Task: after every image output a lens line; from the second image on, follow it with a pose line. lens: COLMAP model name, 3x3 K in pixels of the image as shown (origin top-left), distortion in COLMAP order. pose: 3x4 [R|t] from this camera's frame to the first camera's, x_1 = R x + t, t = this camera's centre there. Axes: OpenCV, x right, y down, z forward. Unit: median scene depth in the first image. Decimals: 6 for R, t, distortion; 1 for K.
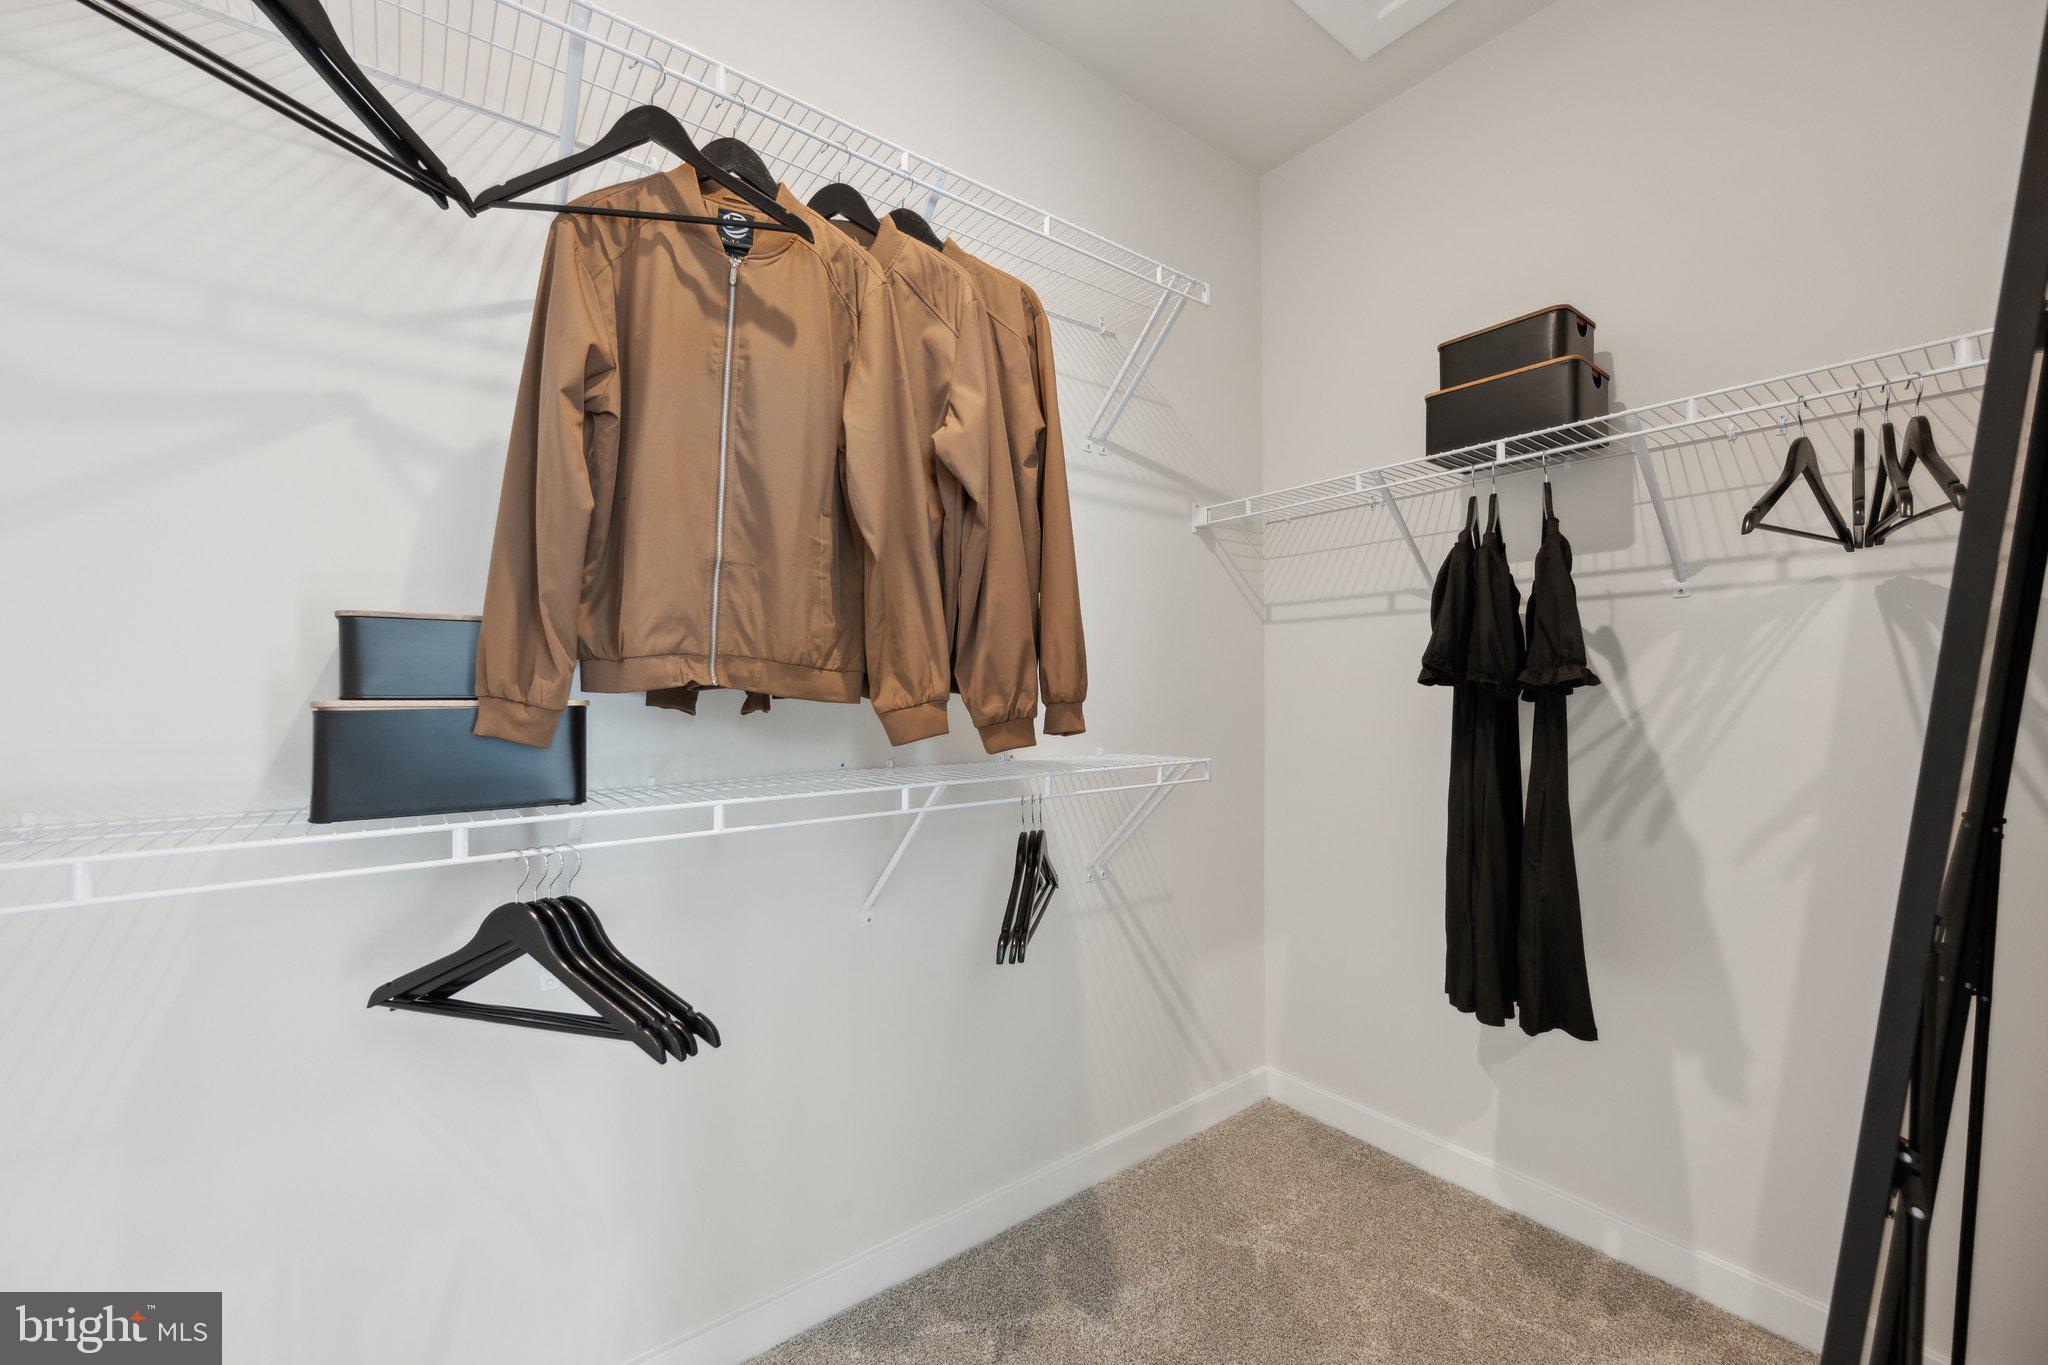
lens RADIAL K [[807.8, 0, 1024.0], [0, 807.8, 682.5], [0, 0, 1]] dist [-0.000110, -0.000046]
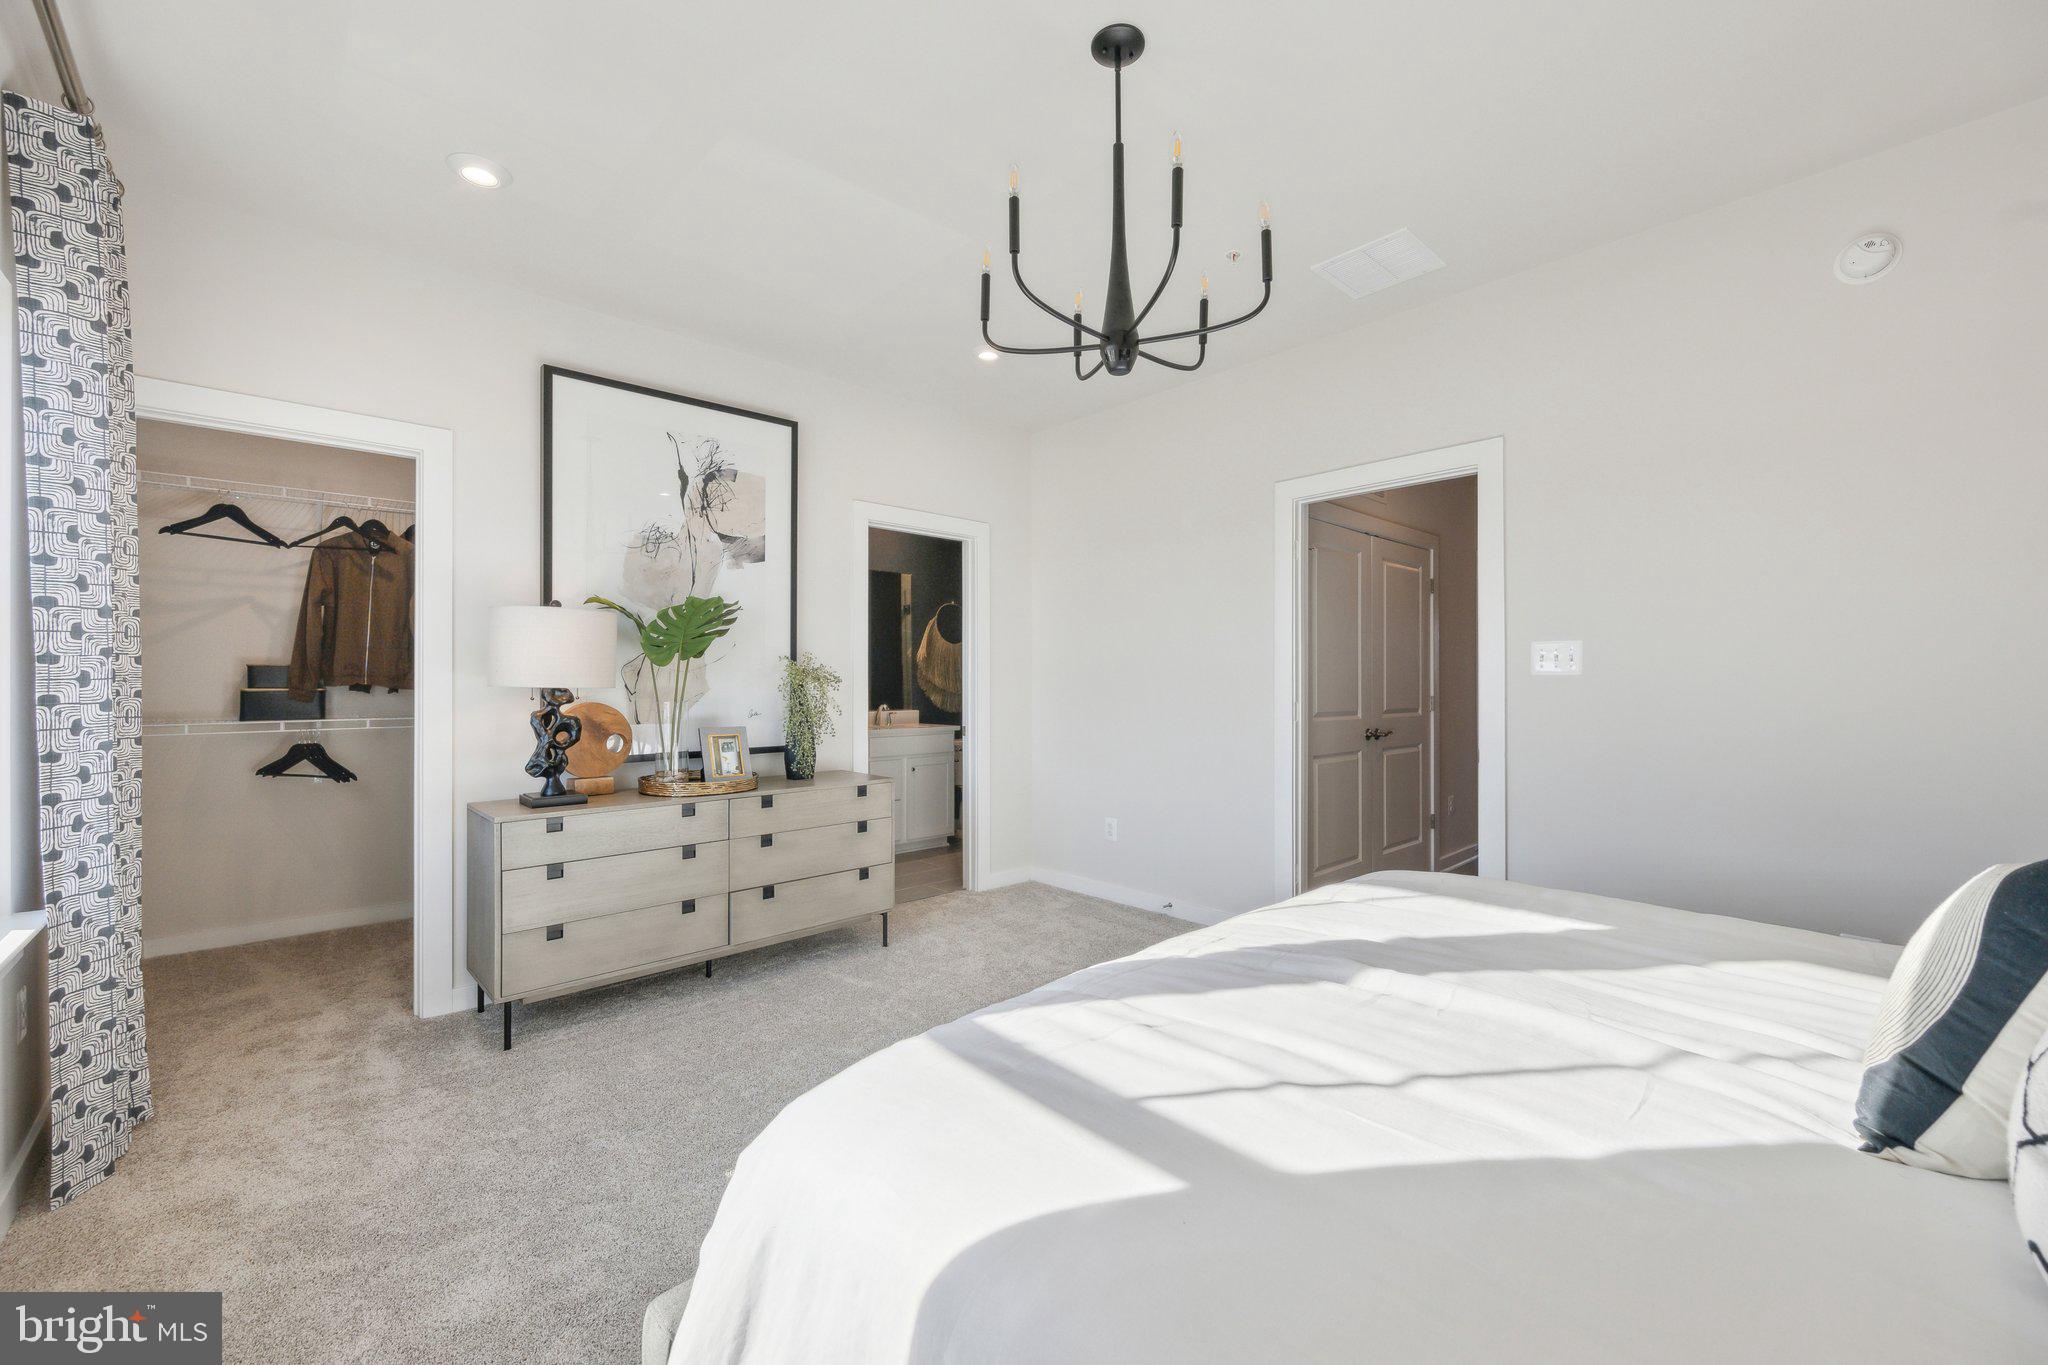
lens RADIAL K [[807.8, 0, 1024.0], [0, 807.8, 682.5], [0, 0, 1]] dist [-0.000110, -0.000046]
pose [[0.996127, 0.005173, 0.087774, 2.183099], [-0.005241, 0.999986, 0.000542, -0.020807], [-0.087770, -0.001000, 0.996140, -2.759492]]
